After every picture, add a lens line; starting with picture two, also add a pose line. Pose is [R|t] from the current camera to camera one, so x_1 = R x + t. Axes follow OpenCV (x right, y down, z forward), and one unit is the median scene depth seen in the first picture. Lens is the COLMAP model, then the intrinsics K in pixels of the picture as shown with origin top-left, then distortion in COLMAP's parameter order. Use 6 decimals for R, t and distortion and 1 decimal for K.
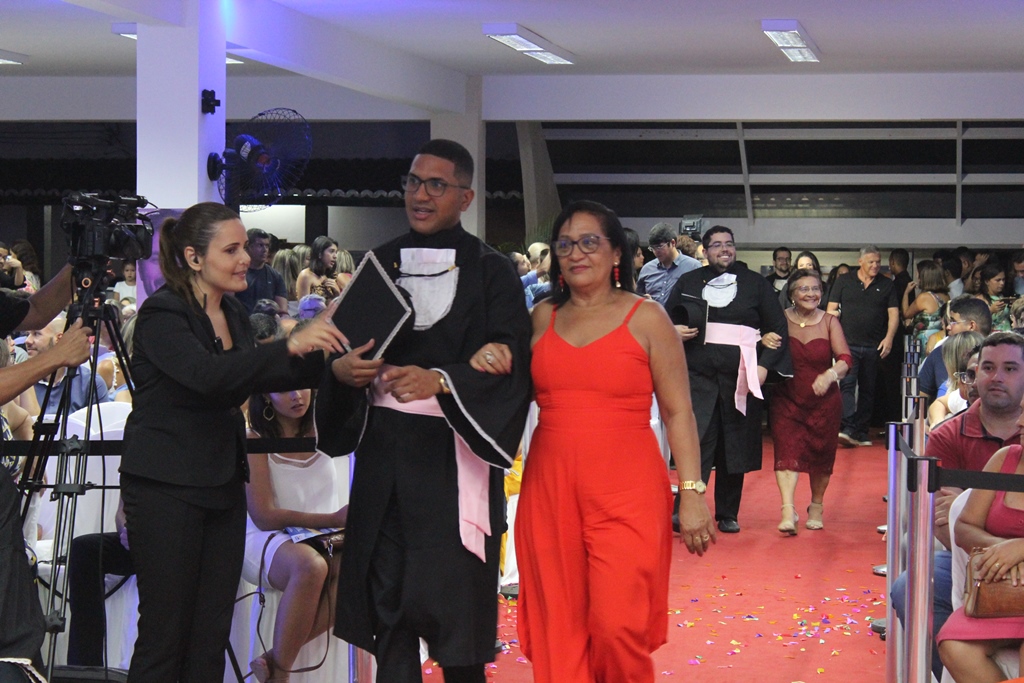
lens RADIAL K [[2613.7, 0, 527.3], [0, 2613.7, 365.7], [0, 0, 1]] dist [0.123762, 0.000000]
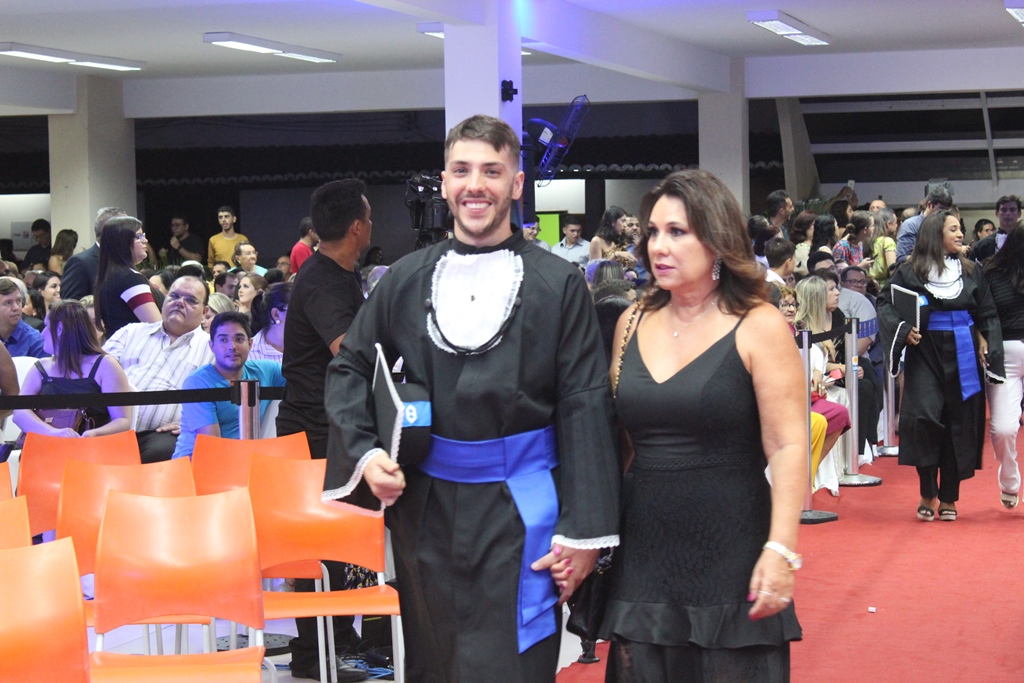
lens RADIAL K [[2414.3, 0, 518.6], [0, 2414.3, 335.1], [0, 0, 1]] dist [0.103044, 0.000000]
pose [[0.993920, -0.019680, -0.108332, -0.003565], [0.020138, 0.999792, 0.003142, 0.001002], [0.108247, -0.005305, 0.994110, -0.023633]]
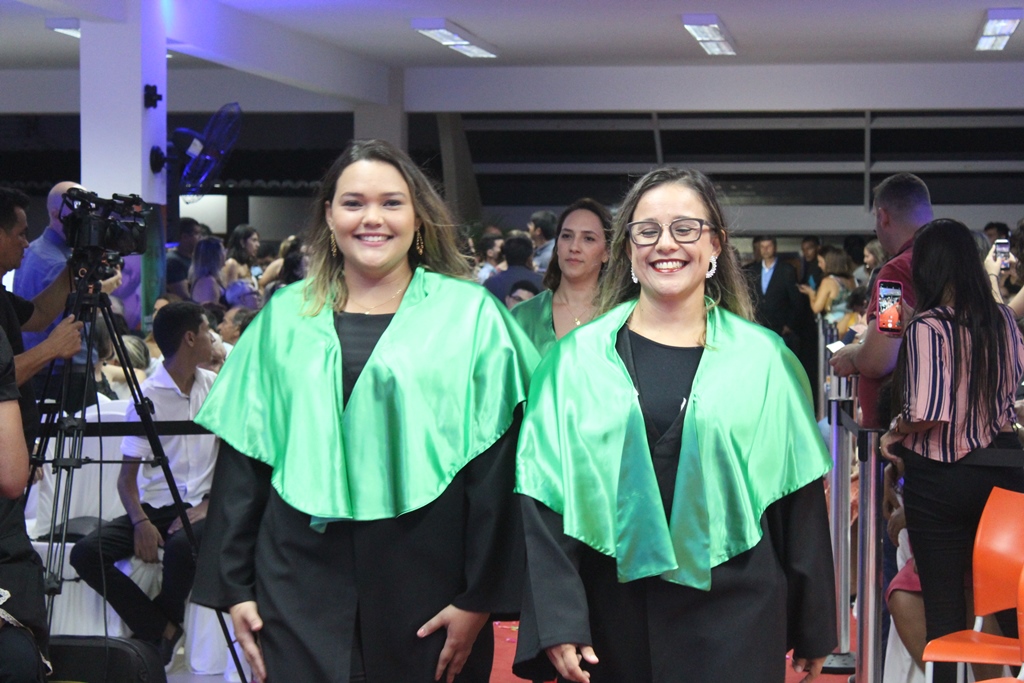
lens RADIAL K [[2613.7, 0, 536.5], [0, 2613.7, 317.0], [0, 0, 1]] dist [0.123762, 0.000000]
pose [[0.999044, -0.007627, 0.043049, -0.010063], [0.008224, 0.999872, -0.013702, 0.000557], [-0.042939, 0.014043, 0.998979, -0.019226]]
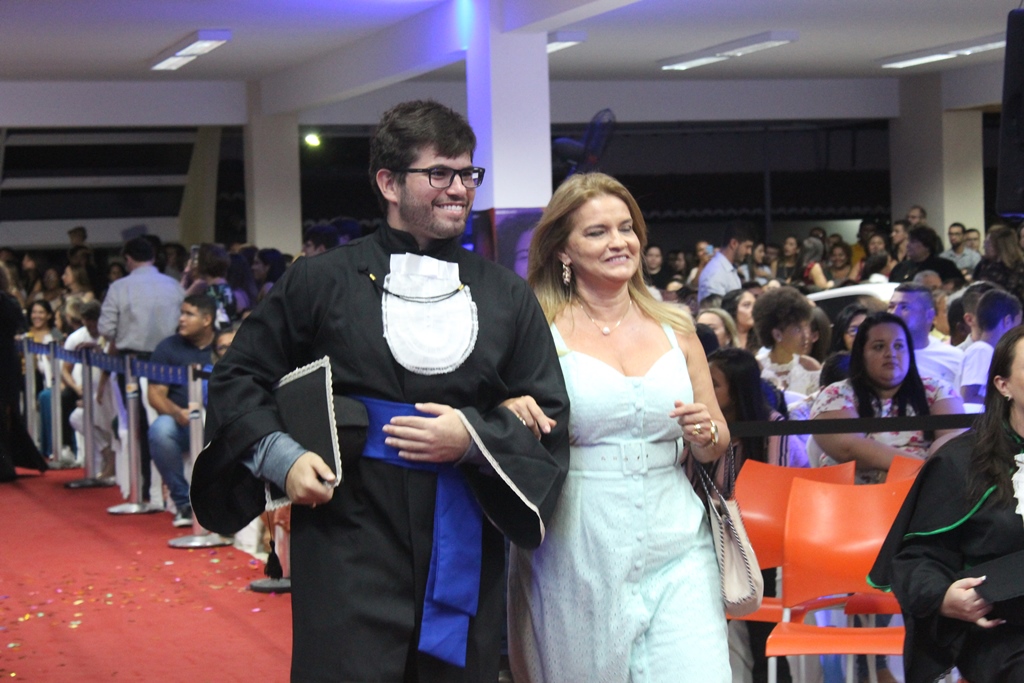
lens RADIAL K [[2550.2, 0, 493.5], [0, 2550.2, 343.5], [0, 0, 1]] dist [0.114215, 0.000000]
pose [[0.864106, -0.049567, 0.500864, -0.412420], [0.053799, 0.998534, 0.006001, -0.009096], [-0.500427, 0.021761, 0.865505, 0.086536]]
